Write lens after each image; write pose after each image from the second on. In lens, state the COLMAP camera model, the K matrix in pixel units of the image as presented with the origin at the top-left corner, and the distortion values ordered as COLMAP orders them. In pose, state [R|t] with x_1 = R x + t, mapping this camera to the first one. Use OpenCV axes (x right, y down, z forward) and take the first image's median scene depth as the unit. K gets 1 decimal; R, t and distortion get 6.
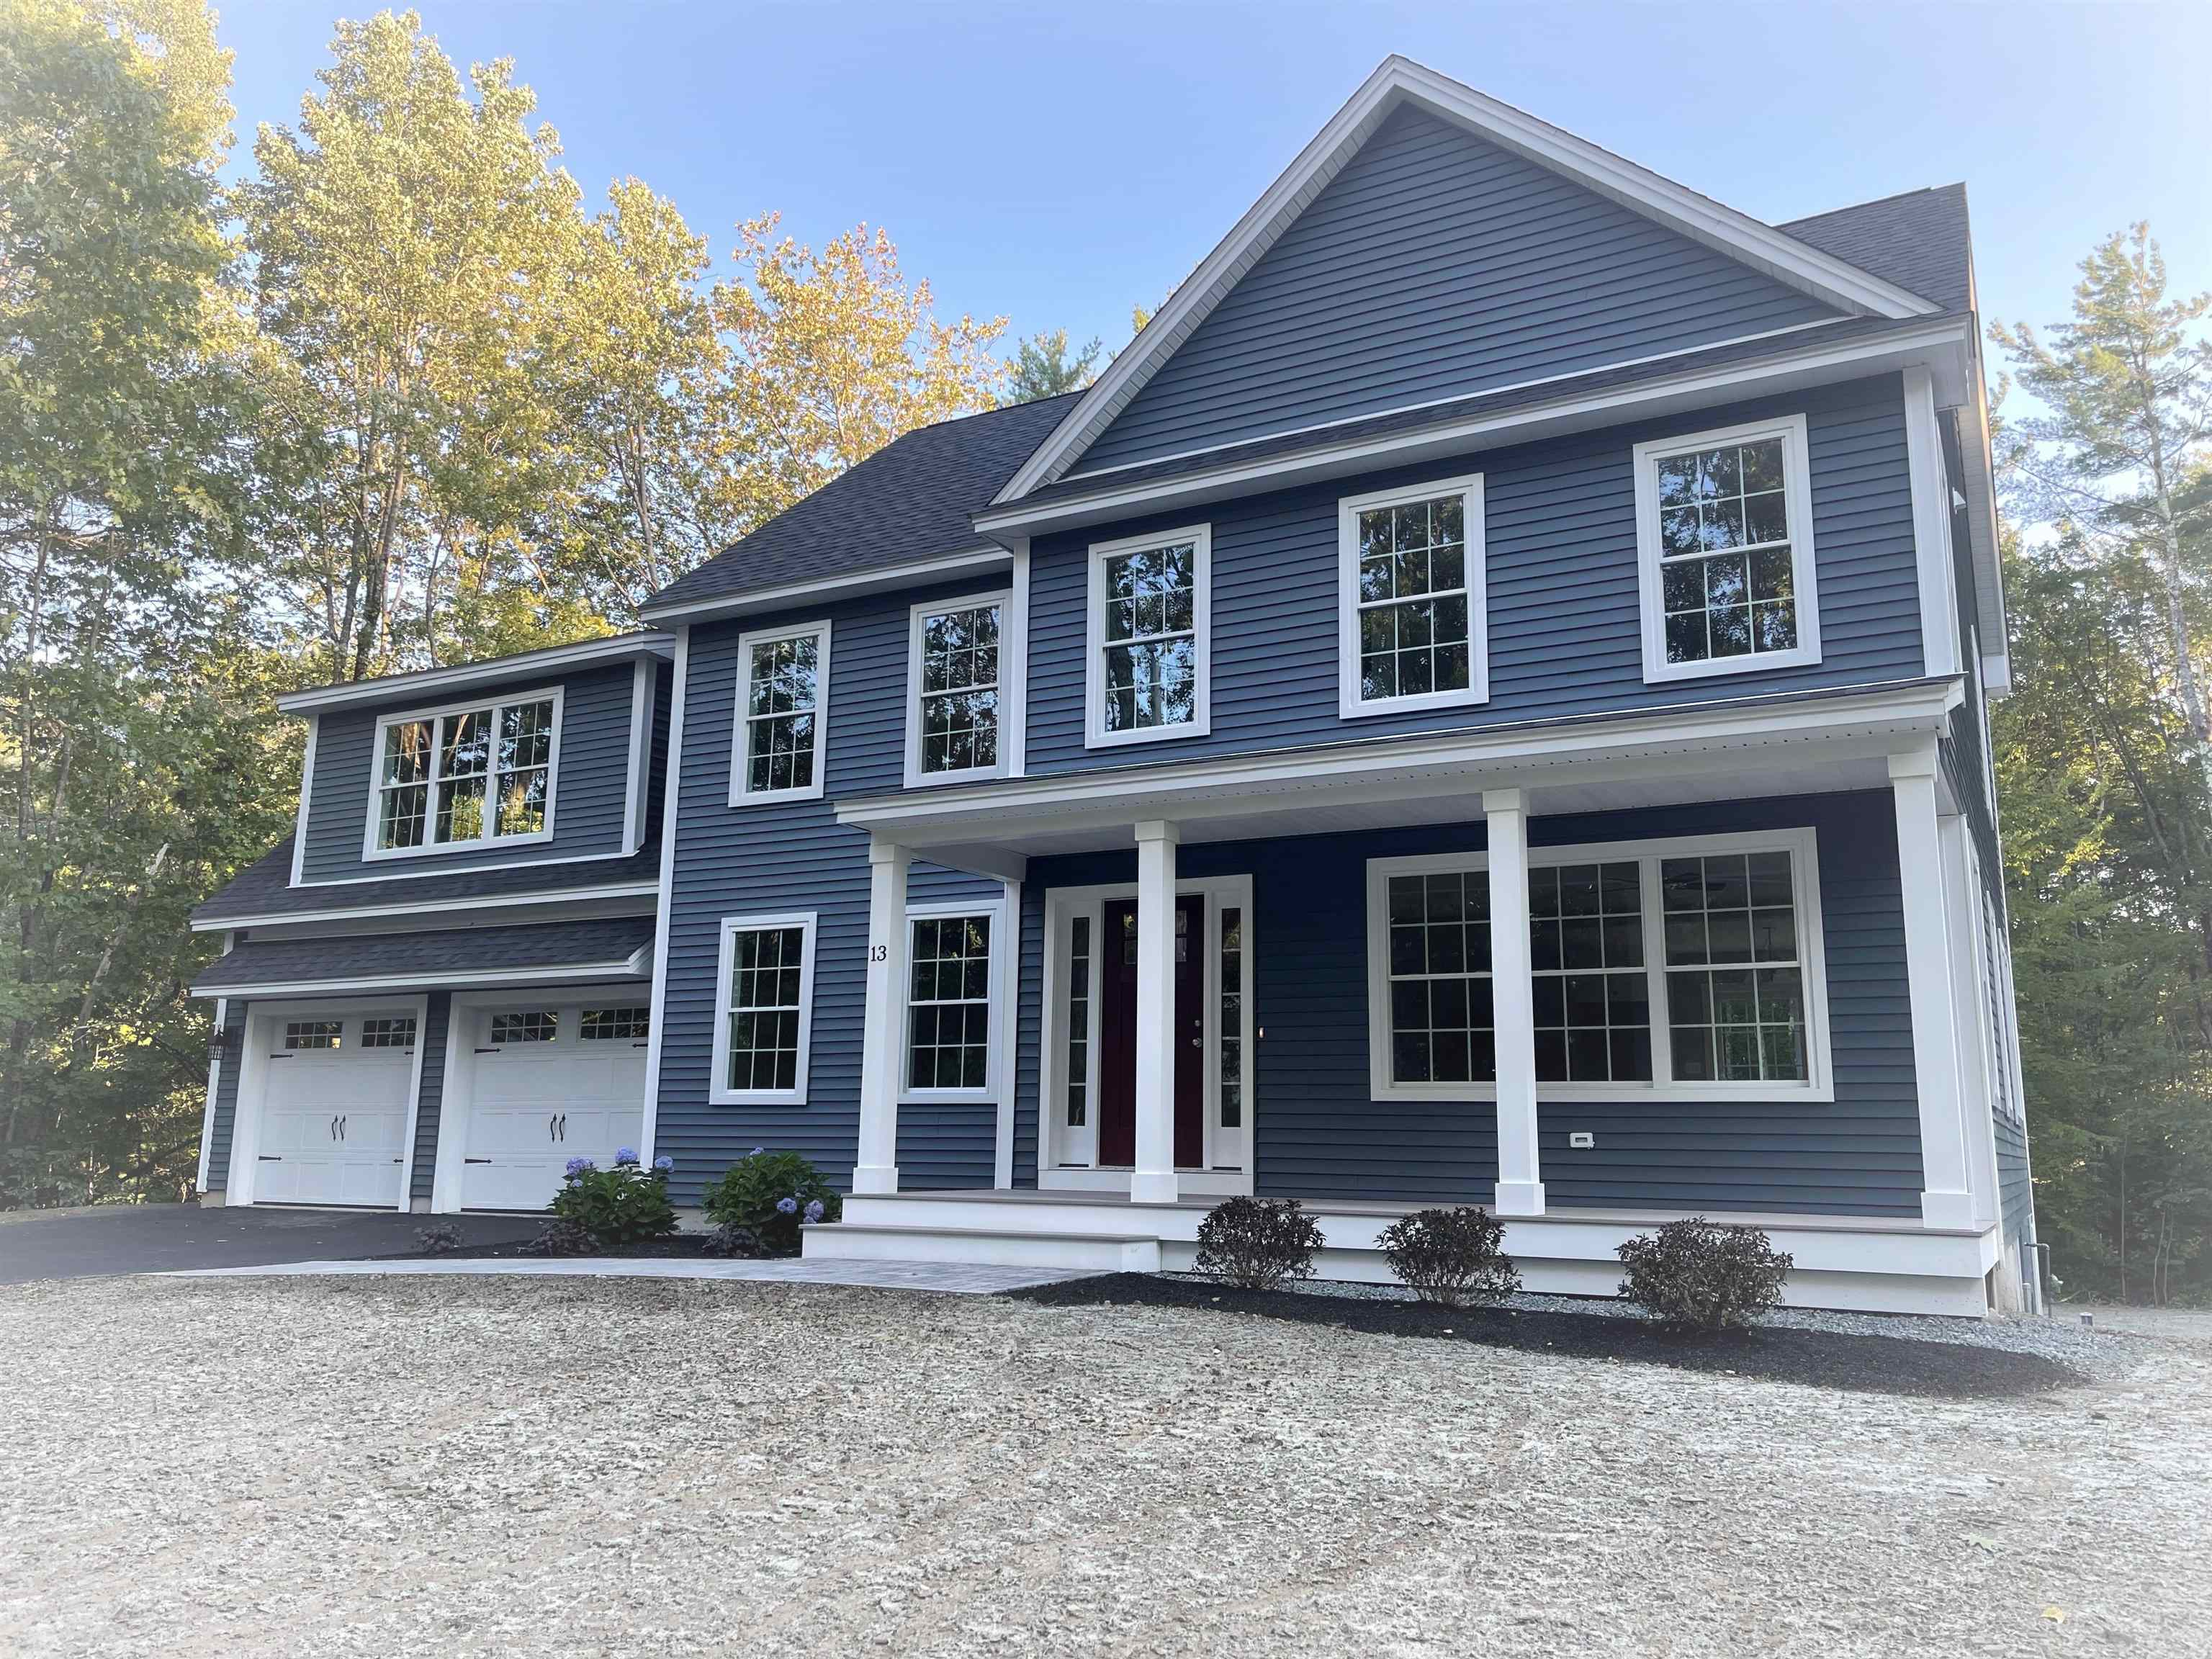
lens RADIAL K [[1674.9, 0, 1116.0], [0, 1674.9, 845.8], [0, 0, 1]] dist [0.078424, -0.097968]
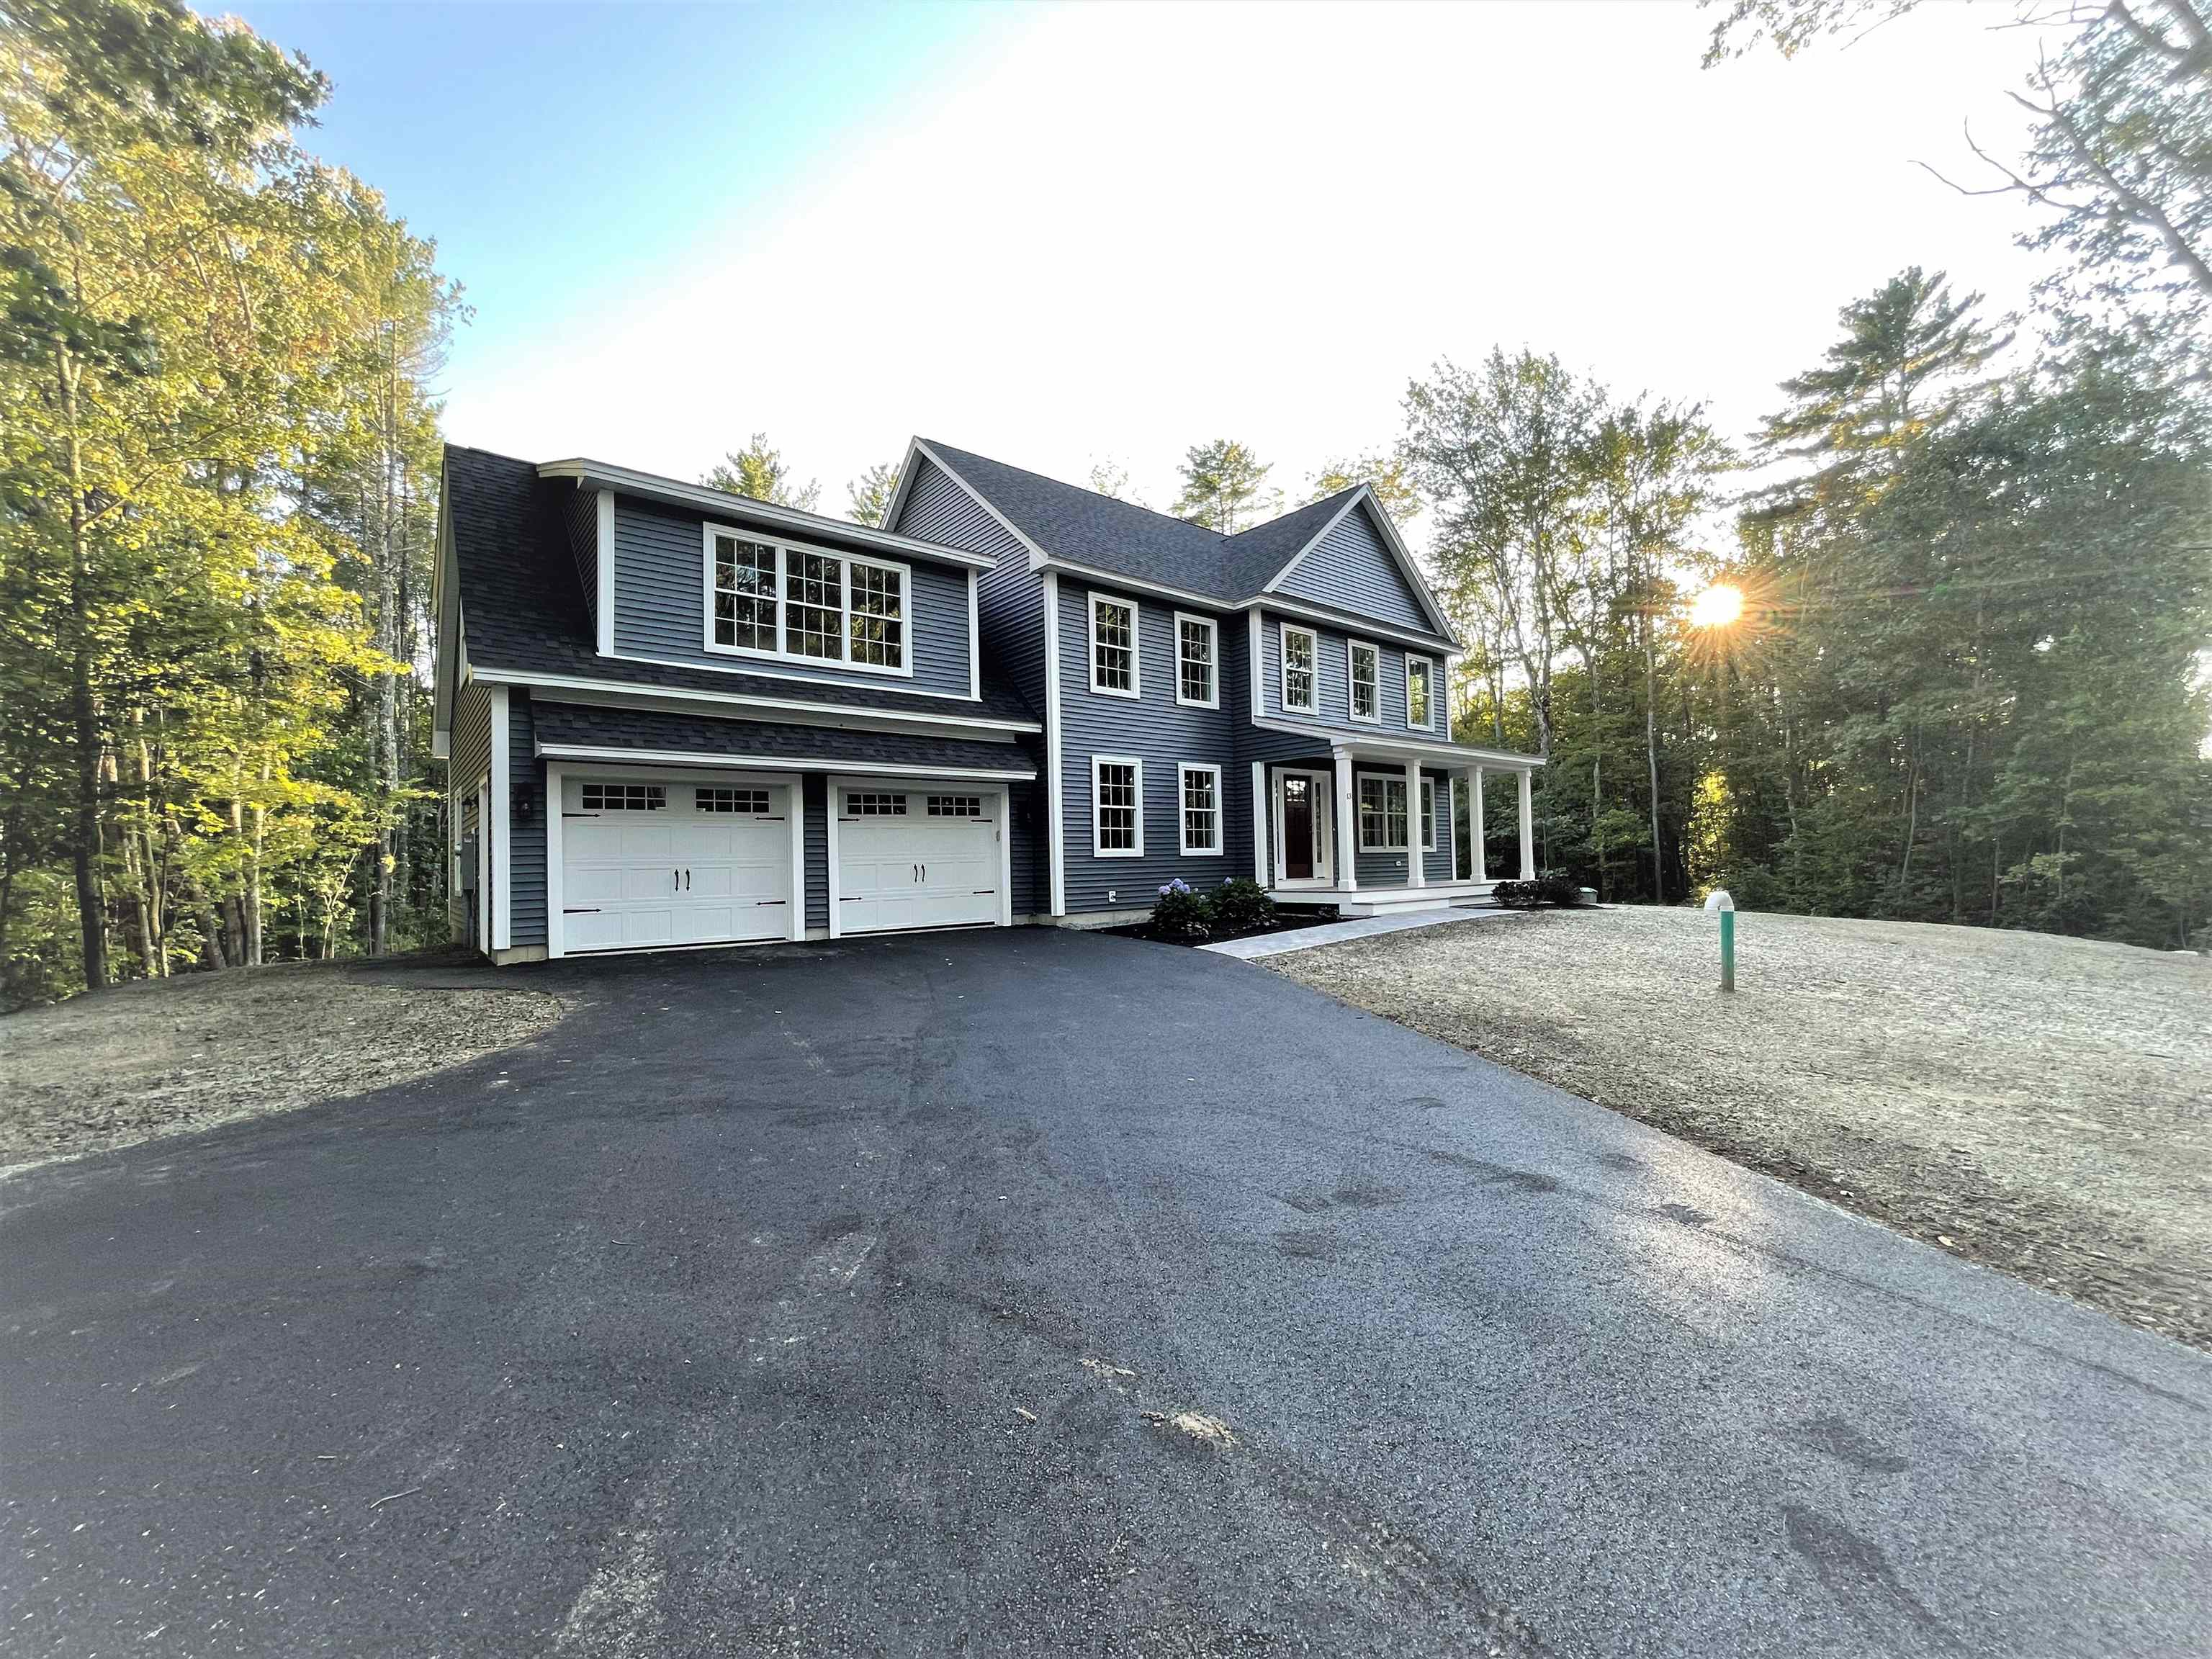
lens RADIAL K [[1175.8, 0, 1206.7], [0, 1175.8, 823.2], [0, 0, 1]] dist [0.115555, 0.000016]
pose [[0.243160, 0.018537, 0.969809, -1.623800], [-0.144925, 0.989289, 0.017428, 0.086092], [-0.959099, -0.144787, 0.243242, 0.642771]]
